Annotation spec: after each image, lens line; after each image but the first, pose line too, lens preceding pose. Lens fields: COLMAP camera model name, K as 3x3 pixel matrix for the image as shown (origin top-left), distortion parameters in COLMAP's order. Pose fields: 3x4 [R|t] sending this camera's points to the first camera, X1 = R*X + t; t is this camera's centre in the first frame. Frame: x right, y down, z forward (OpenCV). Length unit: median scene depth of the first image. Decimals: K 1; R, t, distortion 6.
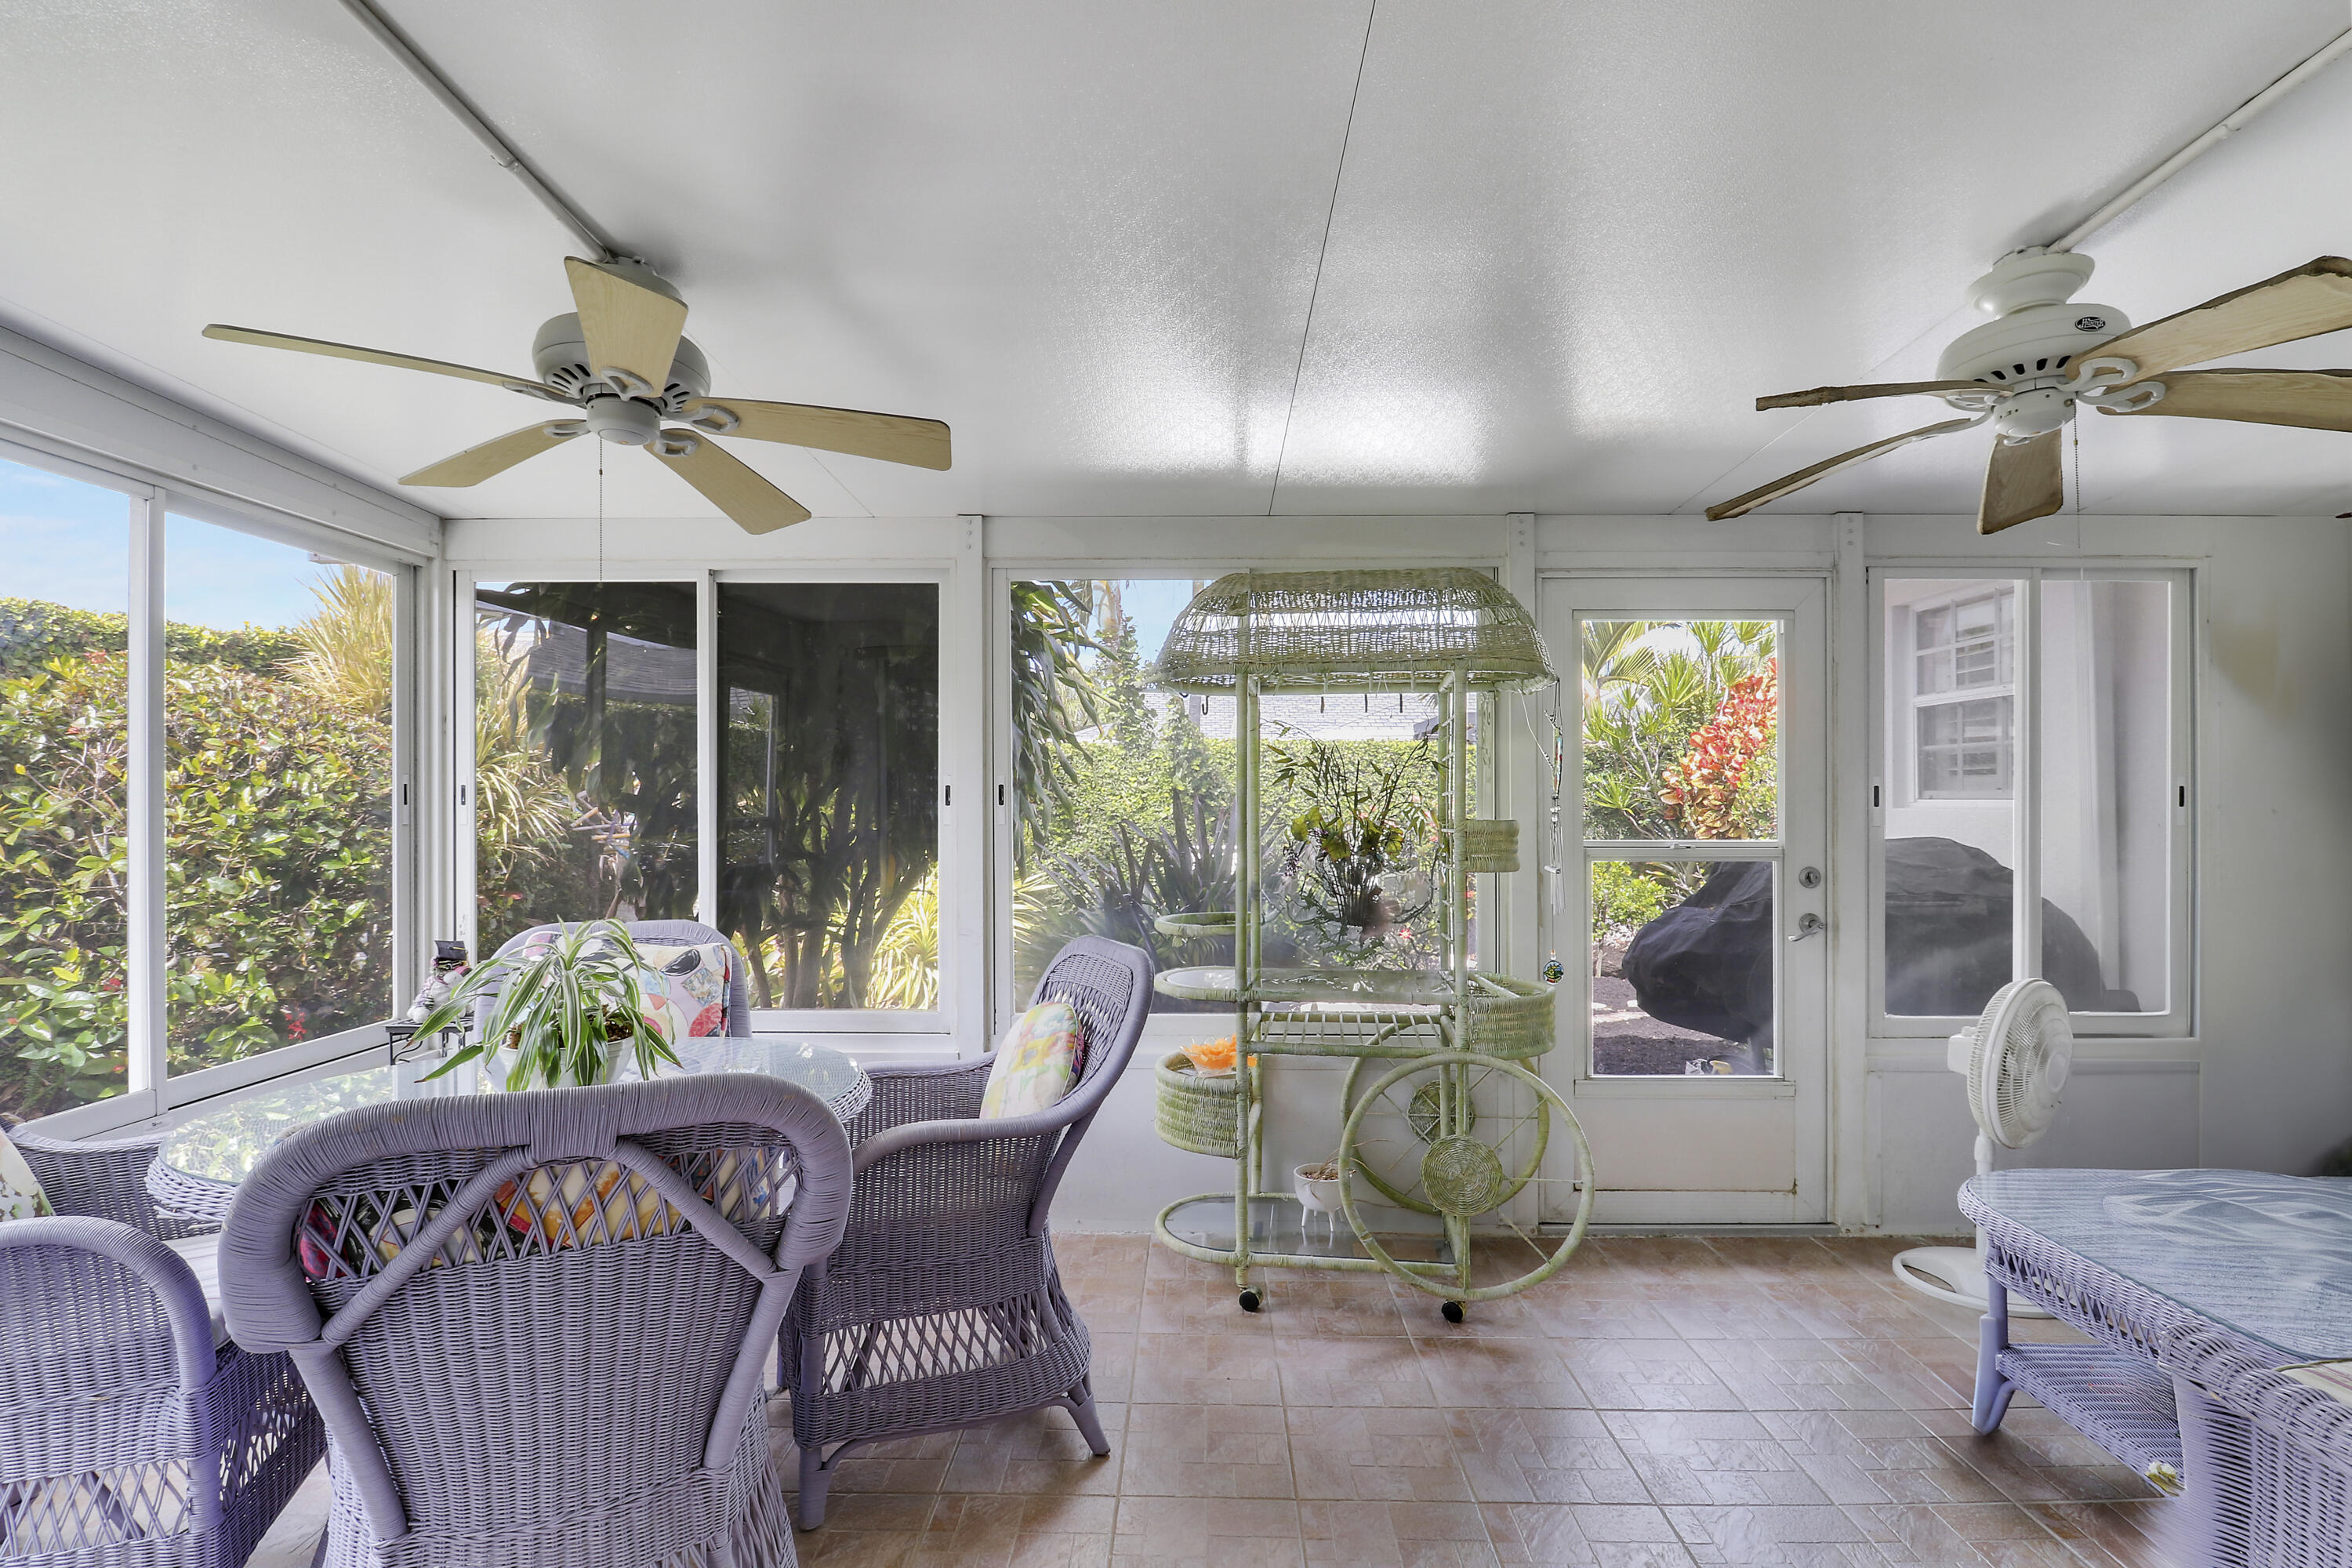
lens RADIAL K [[1120.2, 0, 1188.6], [0, 1120.2, 787.3], [0, 0, 1]] dist [0.016641, -0.019013]
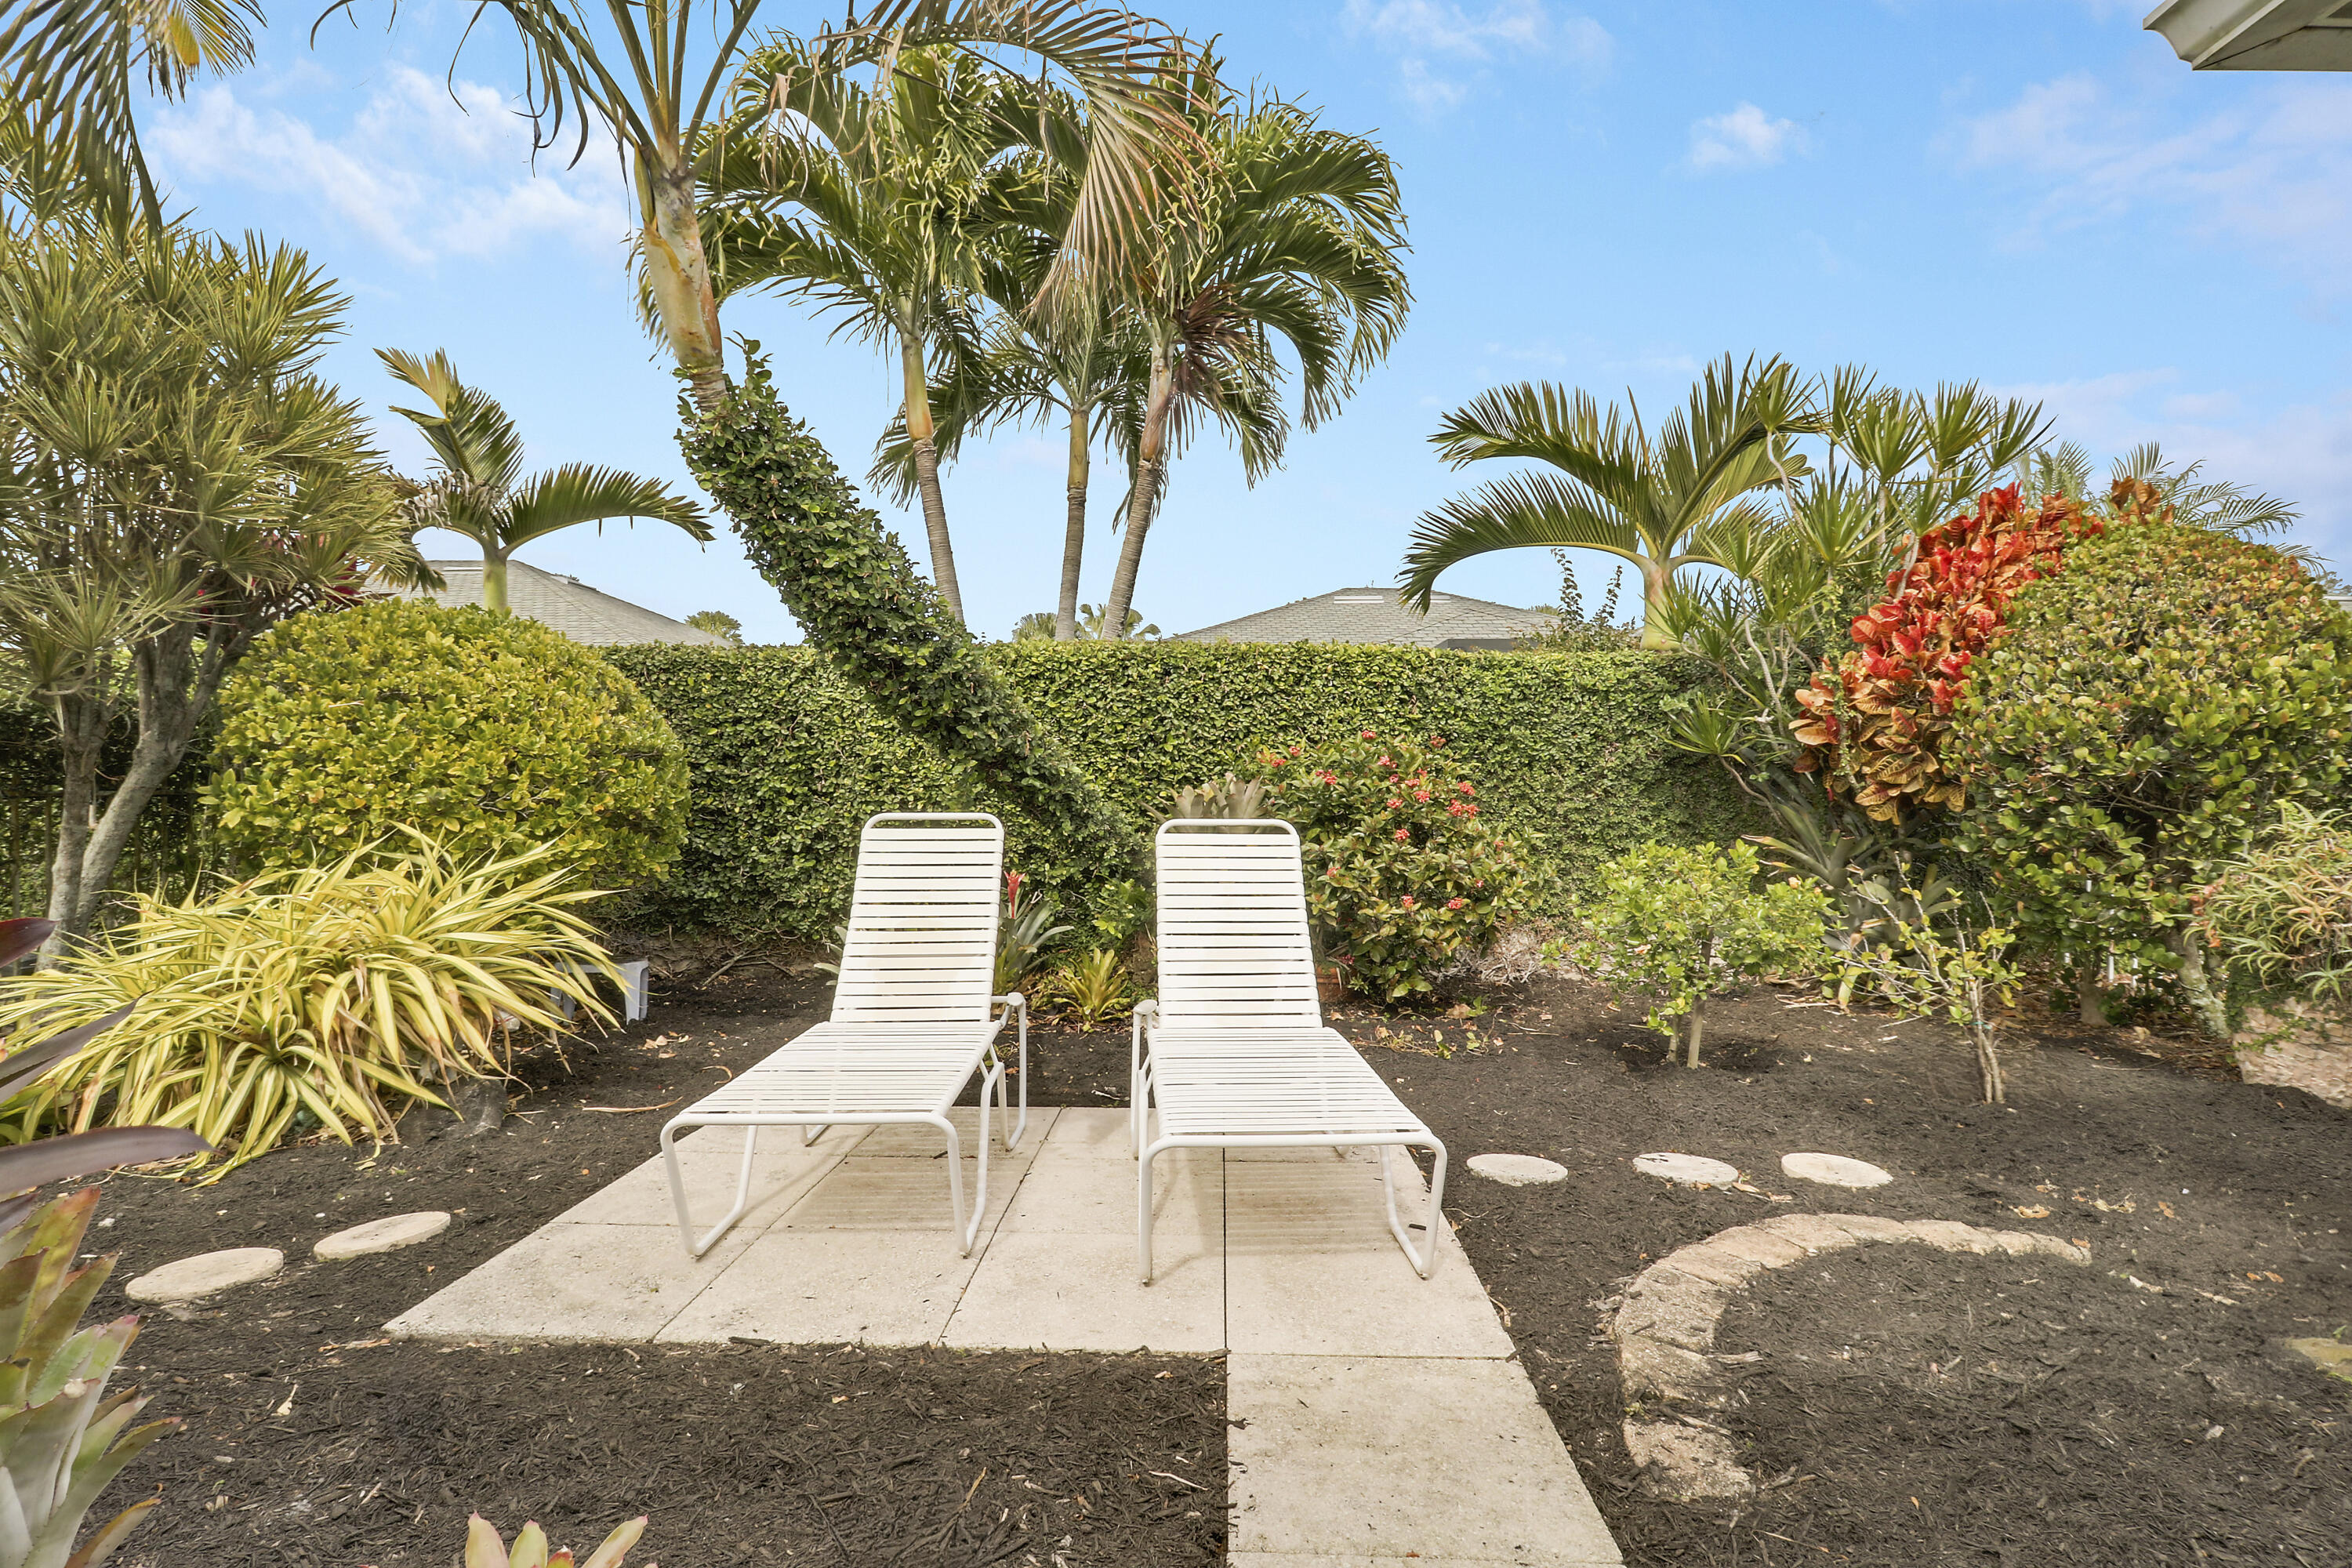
lens RADIAL K [[1108.0, 0, 1187.5], [0, 1108.0, 766.6], [0, 0, 1]] dist [0.001186, -0.010152]
pose [[0.999621, 0.003219, -0.027357, 0.357789], [-0.003023, 0.999970, 0.007184, 0.065289], [0.027379, -0.007098, 0.999600, 1.206390]]
